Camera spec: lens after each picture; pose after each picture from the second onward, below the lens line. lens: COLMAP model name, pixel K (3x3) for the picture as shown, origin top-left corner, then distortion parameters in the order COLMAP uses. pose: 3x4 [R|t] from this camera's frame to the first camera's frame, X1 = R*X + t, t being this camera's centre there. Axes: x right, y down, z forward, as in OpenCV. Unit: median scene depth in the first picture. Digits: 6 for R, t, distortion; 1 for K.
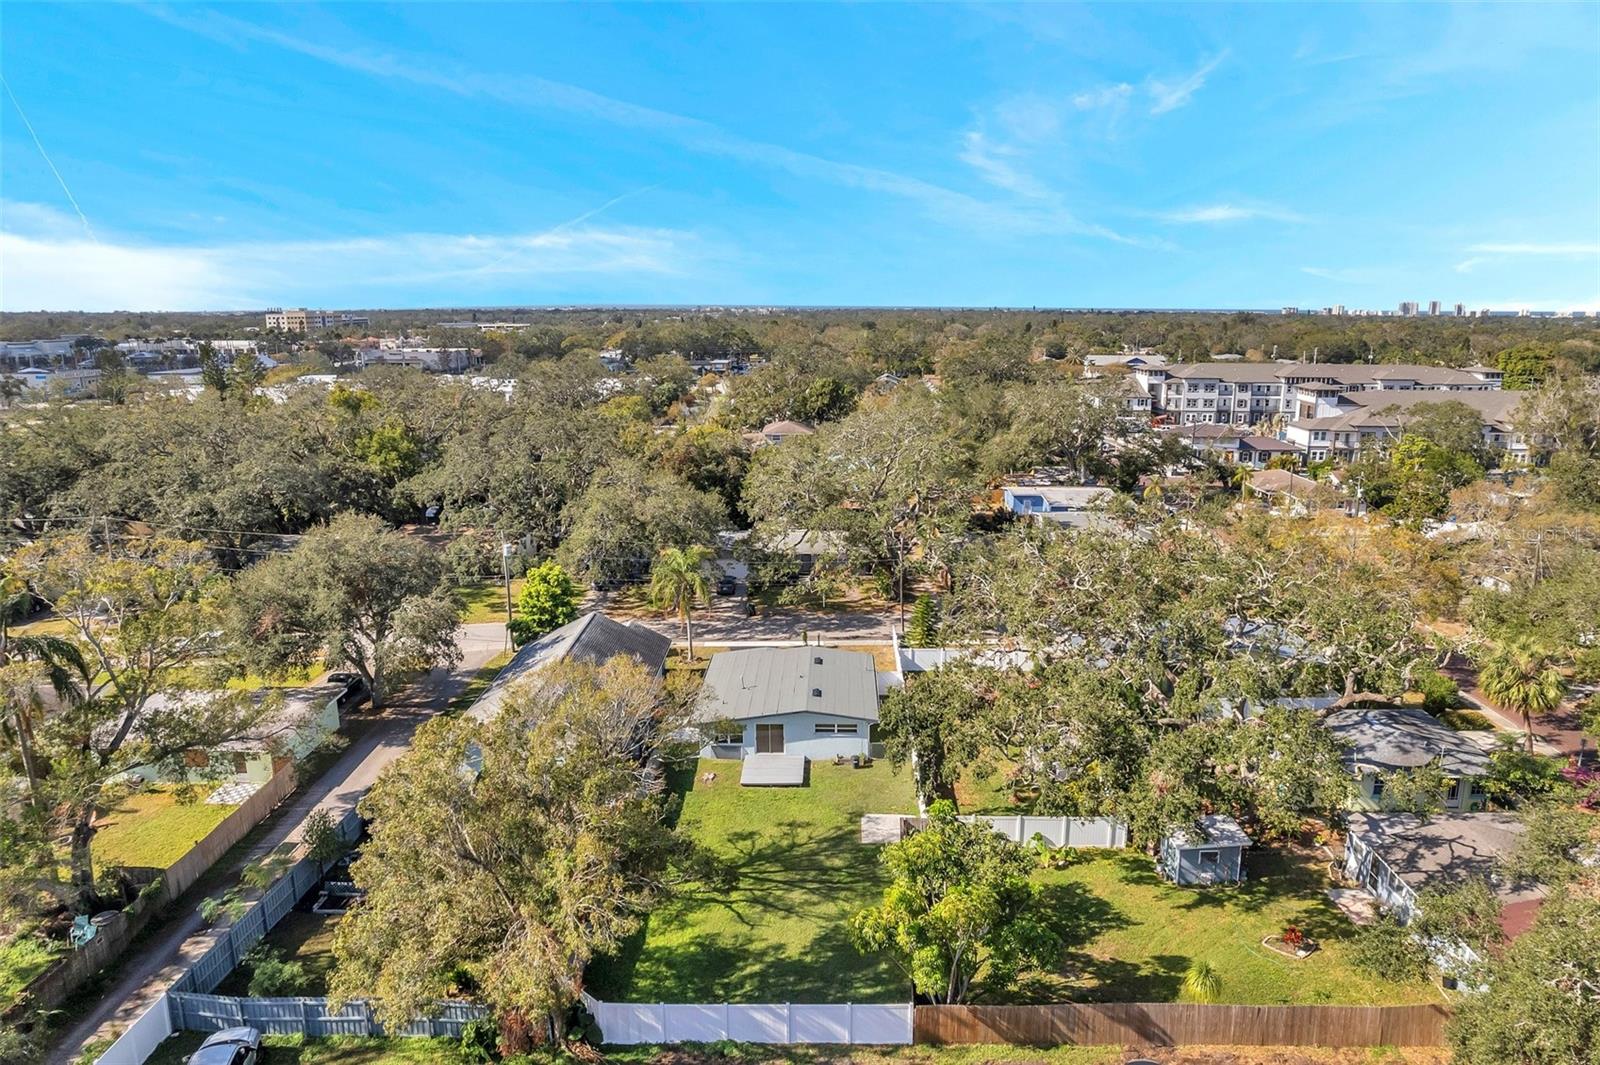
lens RADIAL K [[1032.3, 0, 821.1], [0, 1032.3, 559.6], [0, 0, 1]] dist [-0.067434, 0.051623]
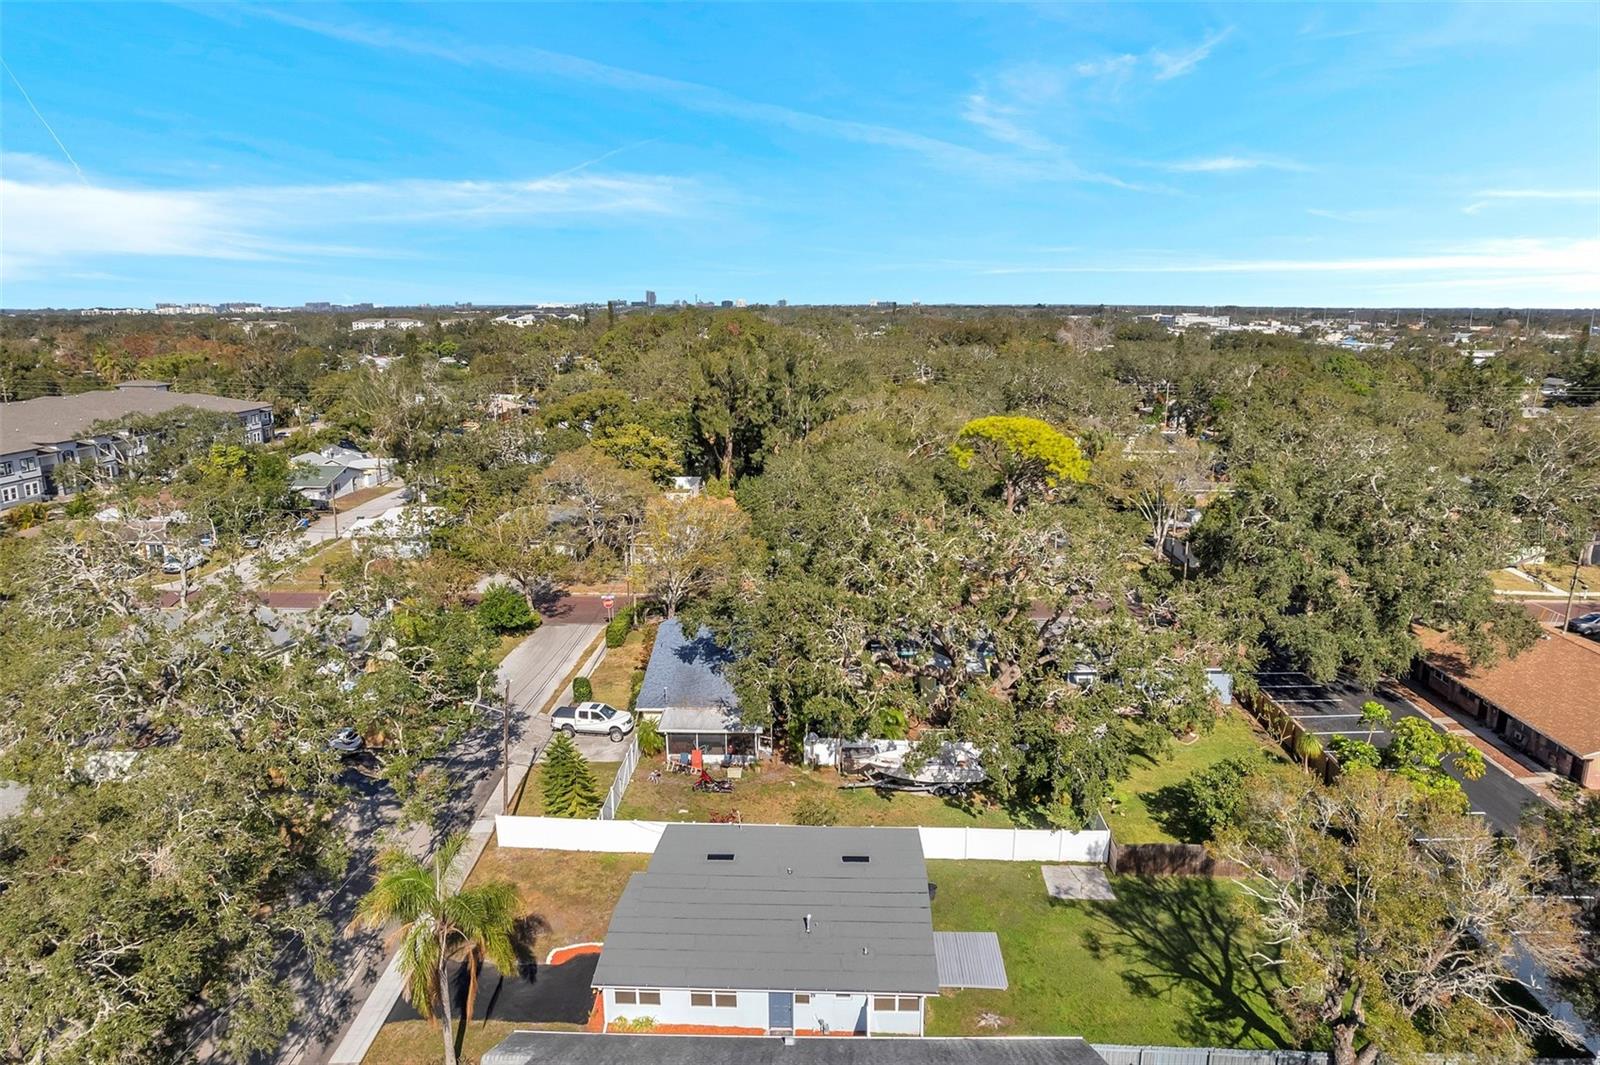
lens RADIAL K [[1036.6, 0, 810.2], [0, 1036.6, 540.9], [0, 0, 1]] dist [-0.064084, 0.060947]
pose [[0.017124, -0.228771, 0.973330, -0.703910], [0.244392, 0.944902, 0.217790, -0.259269], [-0.969525, 0.234145, 0.072090, 1.026432]]
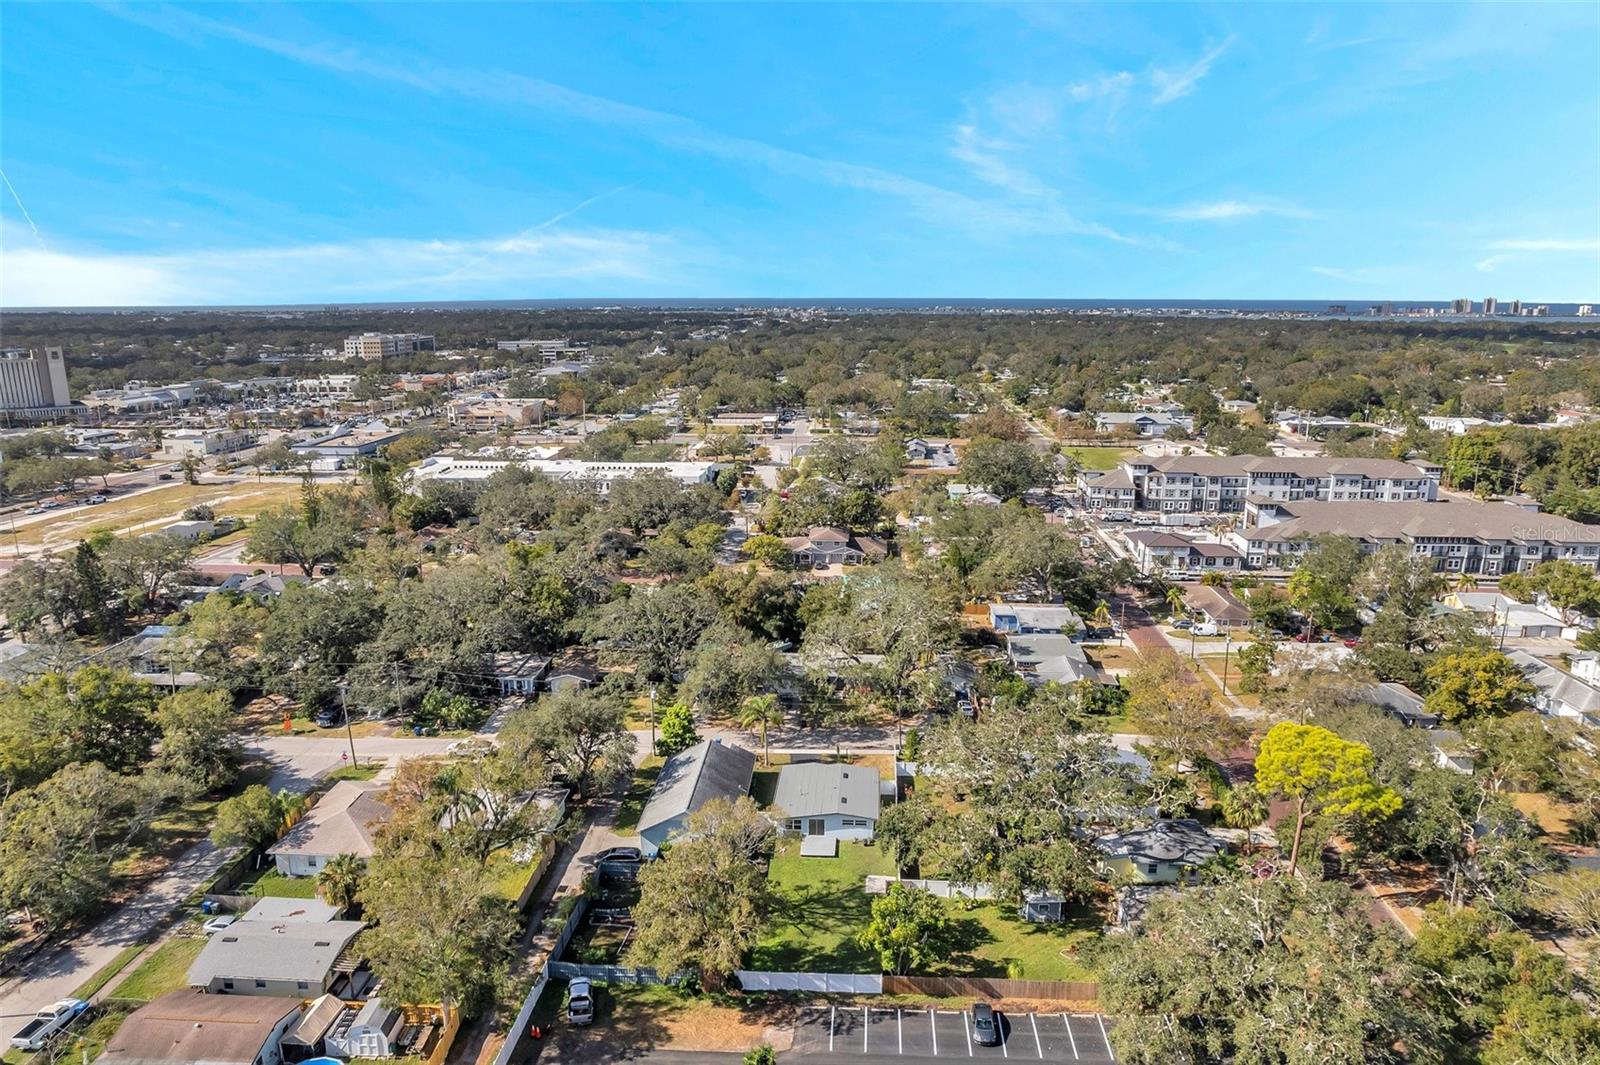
lens RADIAL K [[1038.1, 0, 812.5], [0, 1038.1, 528.7], [0, 0, 1]] dist [-0.045180, 0.005873]
pose [[0.998866, 0.010387, -0.046458, 0.021667], [-0.011442, 0.999681, -0.022518, -0.318248], [0.046209, 0.023024, 0.998666, -0.832007]]
